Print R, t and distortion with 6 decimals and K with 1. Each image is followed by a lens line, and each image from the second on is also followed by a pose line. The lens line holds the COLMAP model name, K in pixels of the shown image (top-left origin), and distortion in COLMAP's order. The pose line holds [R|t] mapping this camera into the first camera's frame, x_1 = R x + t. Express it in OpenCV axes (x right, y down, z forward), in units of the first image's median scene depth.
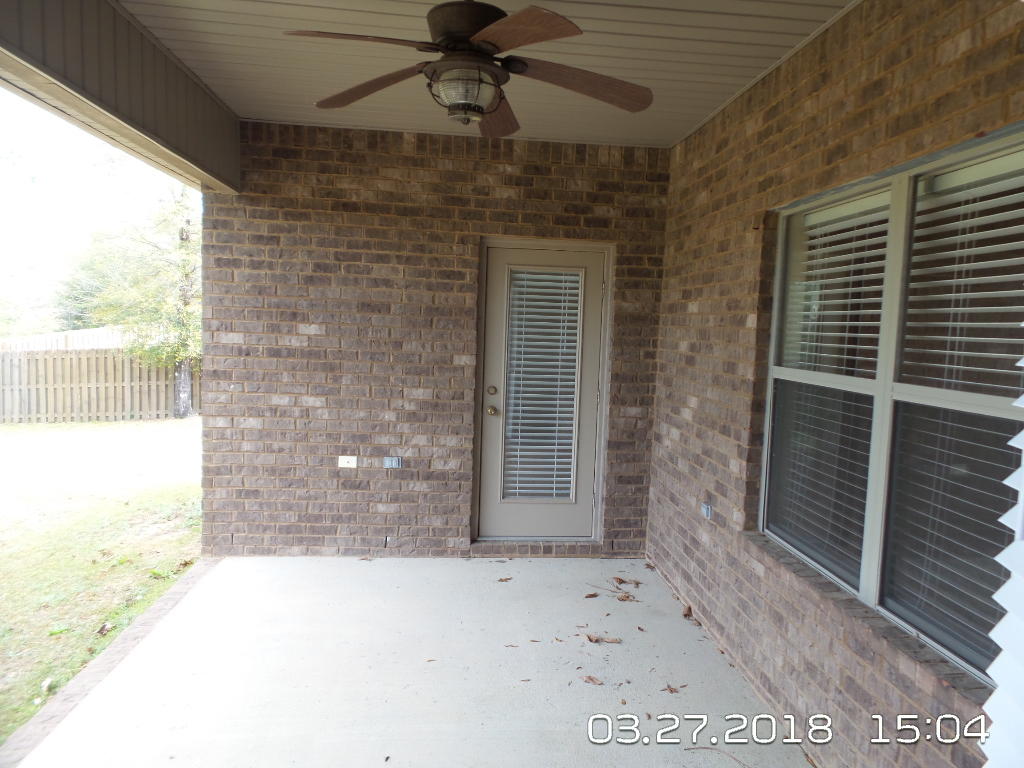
lens RADIAL K [[709.9, 0, 516.6], [0, 709.9, 397.0], [0, 0, 1]] dist [0.002524, 0.003279]
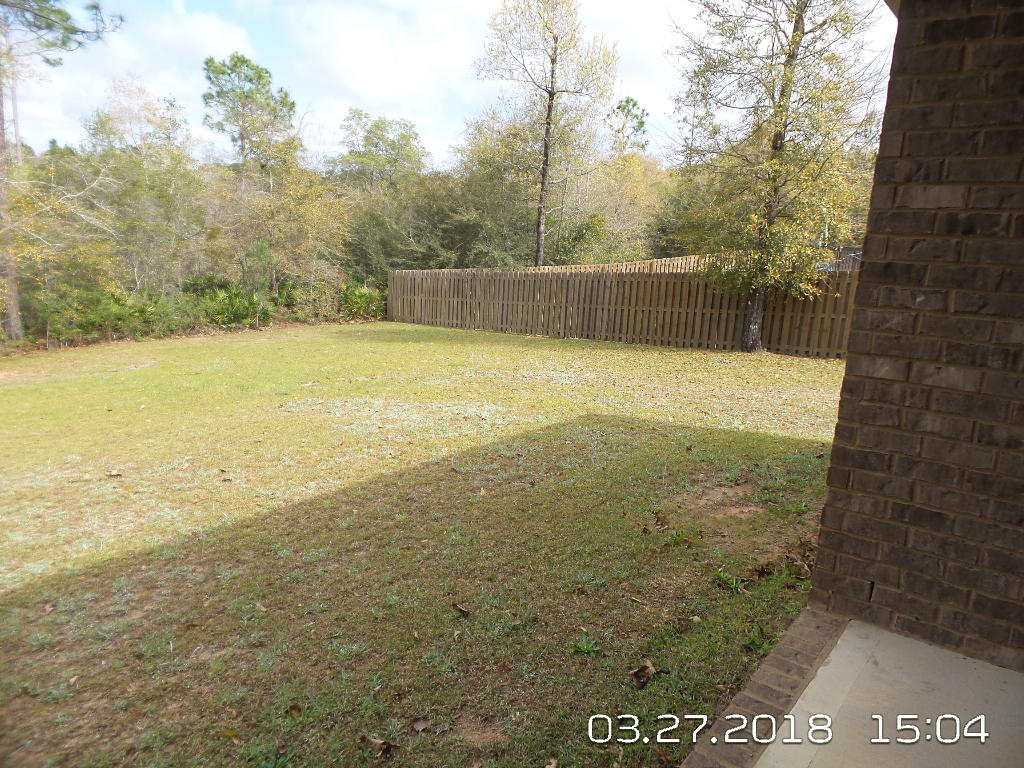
lens RADIAL K [[709.9, 0, 513.2], [0, 709.9, 389.0], [0, 0, 1]] dist [0.002524, 0.003279]
pose [[0.728848, 0.137985, -0.670628, -0.262347], [-0.087467, 0.990221, 0.108682, 0.017844], [0.679066, -0.020555, 0.733789, 0.440012]]
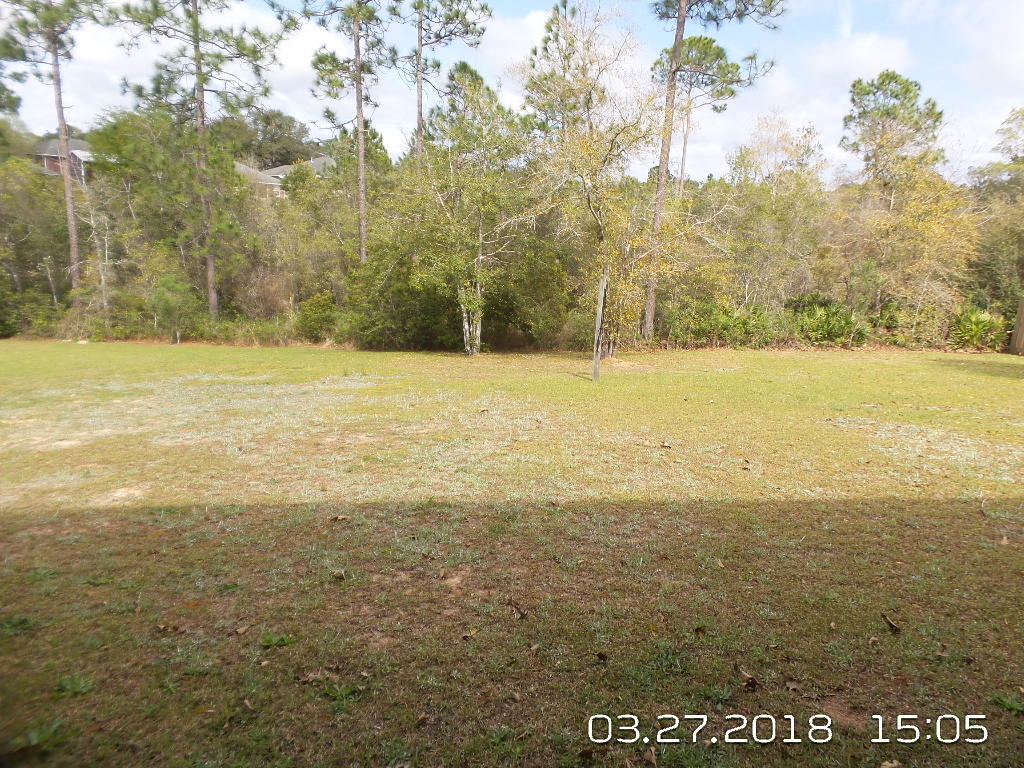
lens RADIAL K [[709.9, 0, 508.9], [0, 709.9, 383.2], [0, 0, 1]] dist [0.002524, 0.003279]
pose [[-0.011550, 0.169061, -0.985538, -0.087983], [-0.132007, 0.976719, 0.169095, 0.013175], [0.991181, 0.132051, 0.011036, 0.499419]]
